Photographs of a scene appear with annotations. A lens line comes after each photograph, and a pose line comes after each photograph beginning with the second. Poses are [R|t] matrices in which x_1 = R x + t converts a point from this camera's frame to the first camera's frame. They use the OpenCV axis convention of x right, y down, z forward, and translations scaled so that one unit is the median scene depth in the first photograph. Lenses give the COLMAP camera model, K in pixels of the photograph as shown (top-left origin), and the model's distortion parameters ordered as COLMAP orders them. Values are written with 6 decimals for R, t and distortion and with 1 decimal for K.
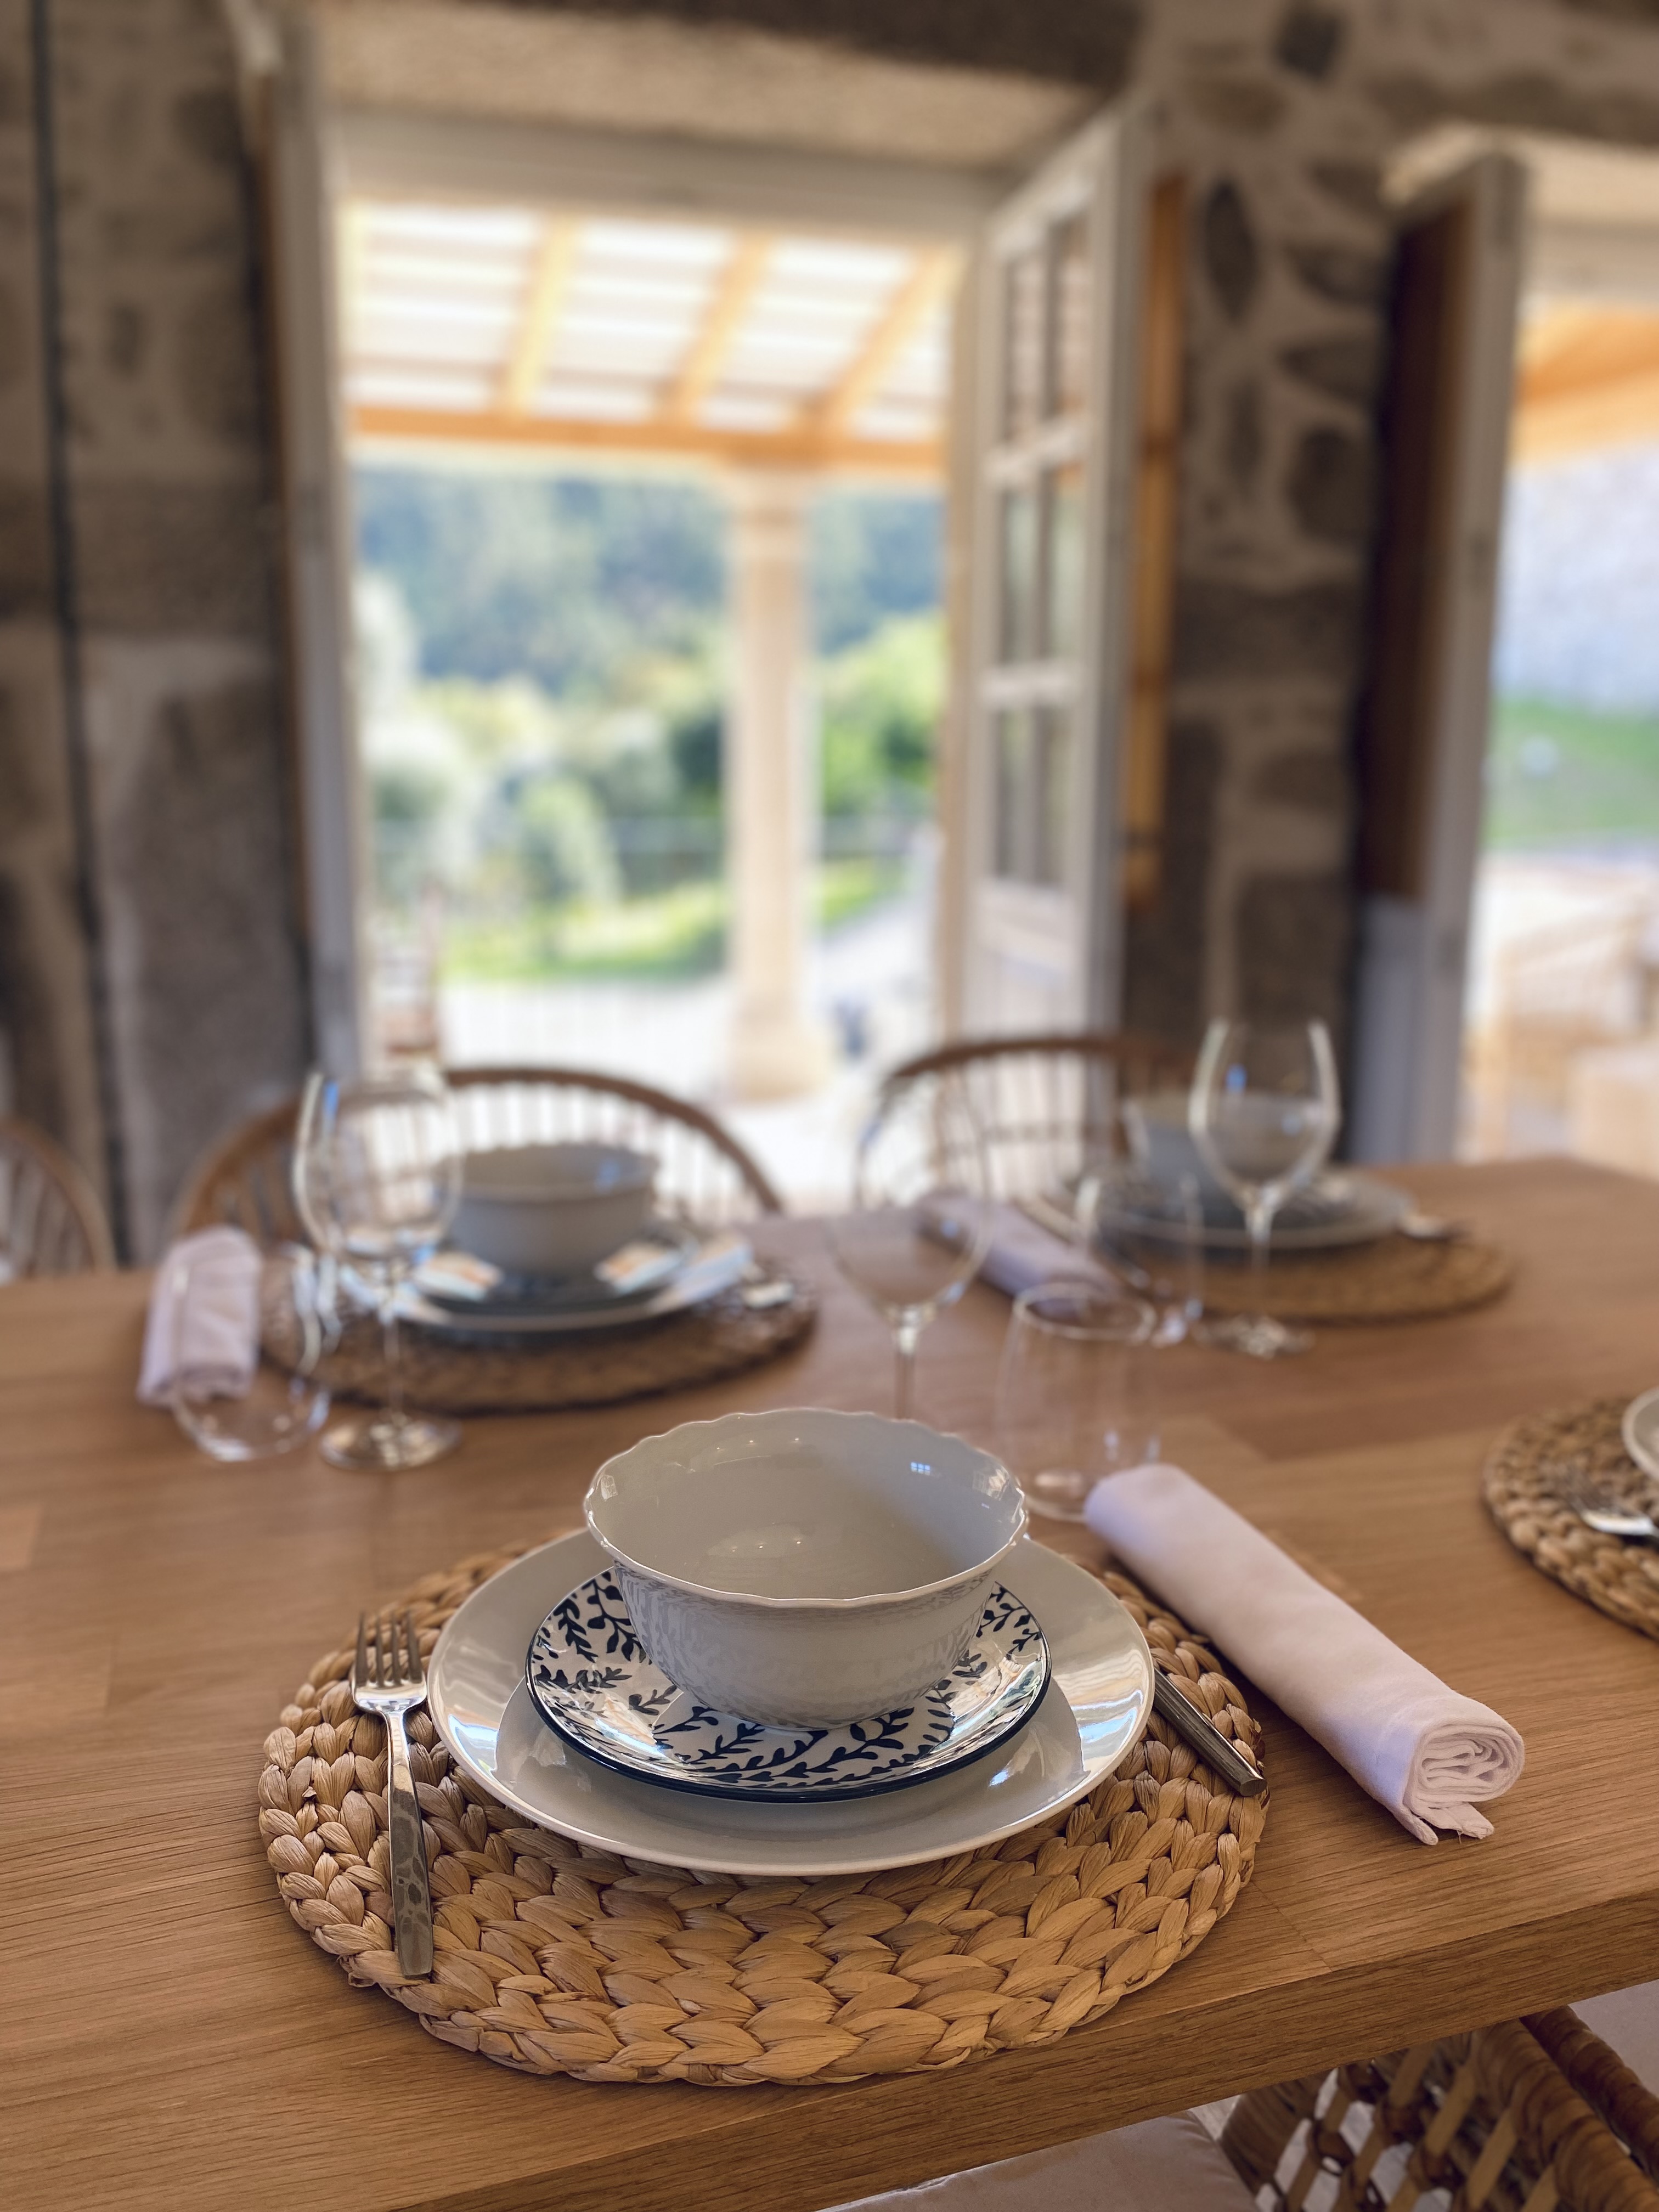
lens RADIAL K [[1701.1, 0, 825.8], [0, 1701.1, 1094.6], [0, 0, 1]] dist [0.021730, -0.042189]
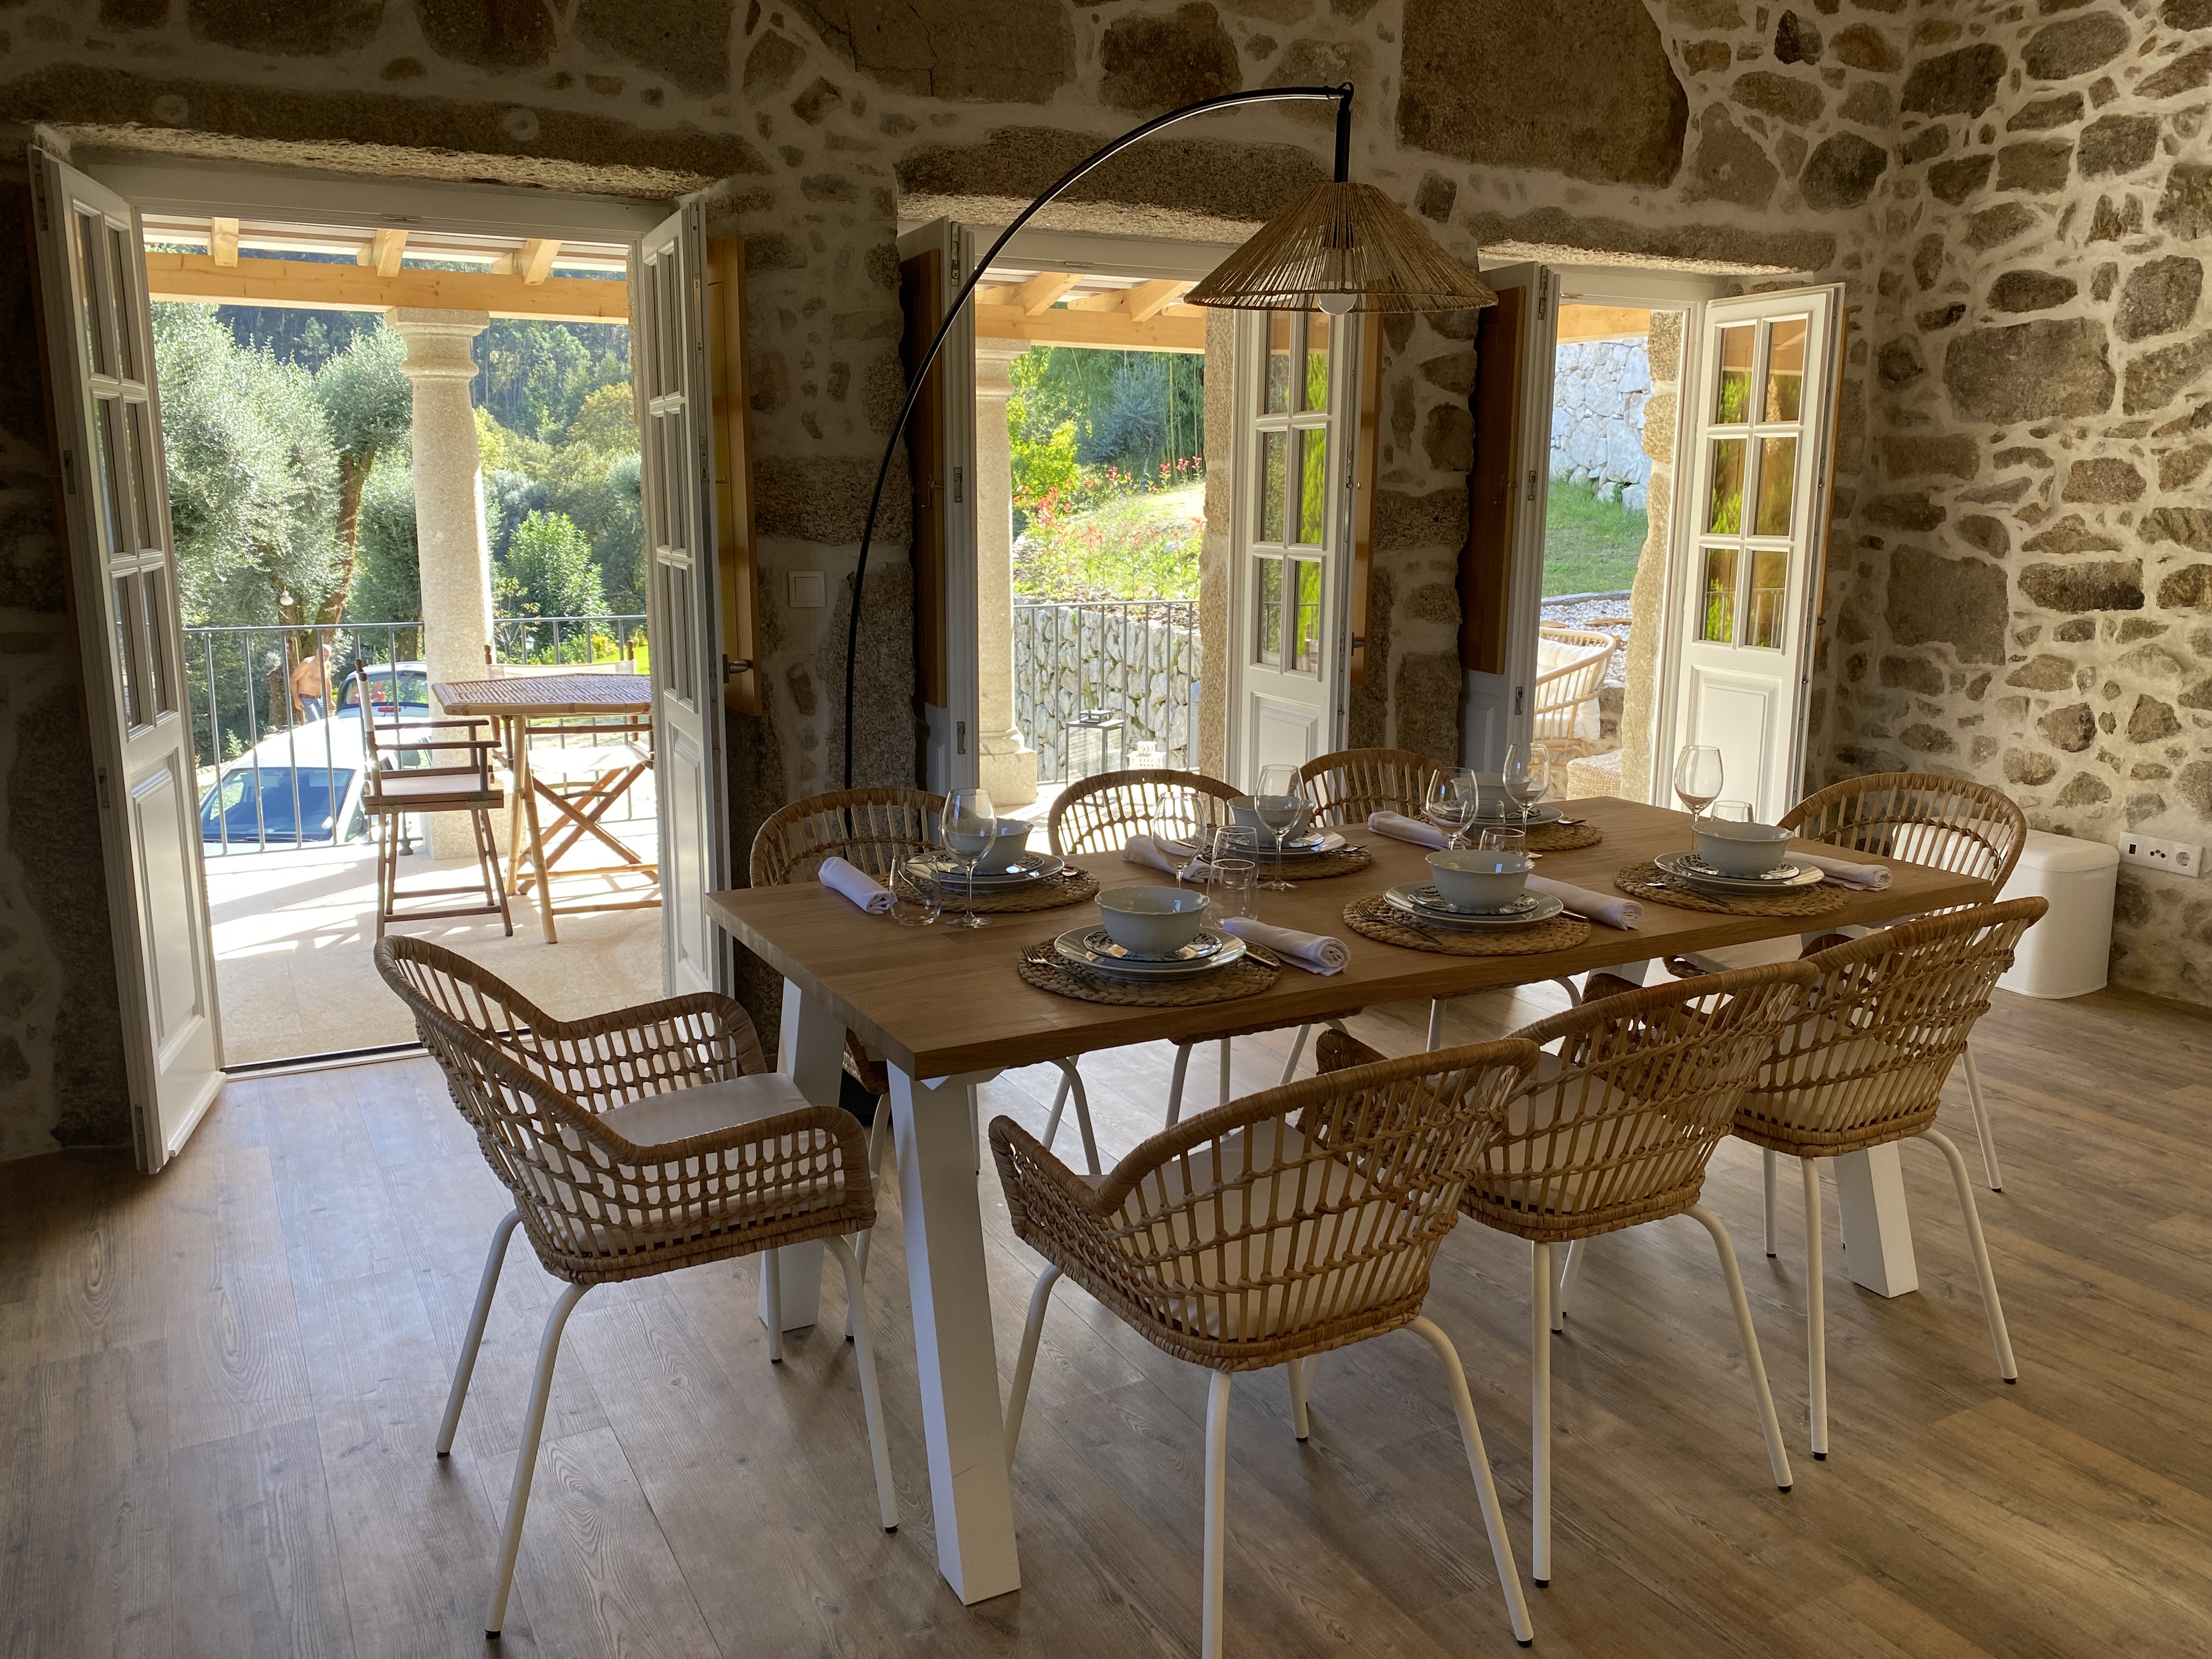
lens RADIAL K [[1701.1, 0, 1109.3], [0, 1701.1, 837.6], [0, 0, 1]] dist [0.021730, -0.042189]
pose [[0.983016, -0.035680, 0.180017, -0.391702], [0.033376, 0.999318, 0.015817, 0.018685], [-0.180459, -0.009540, 0.983536, -0.695872]]
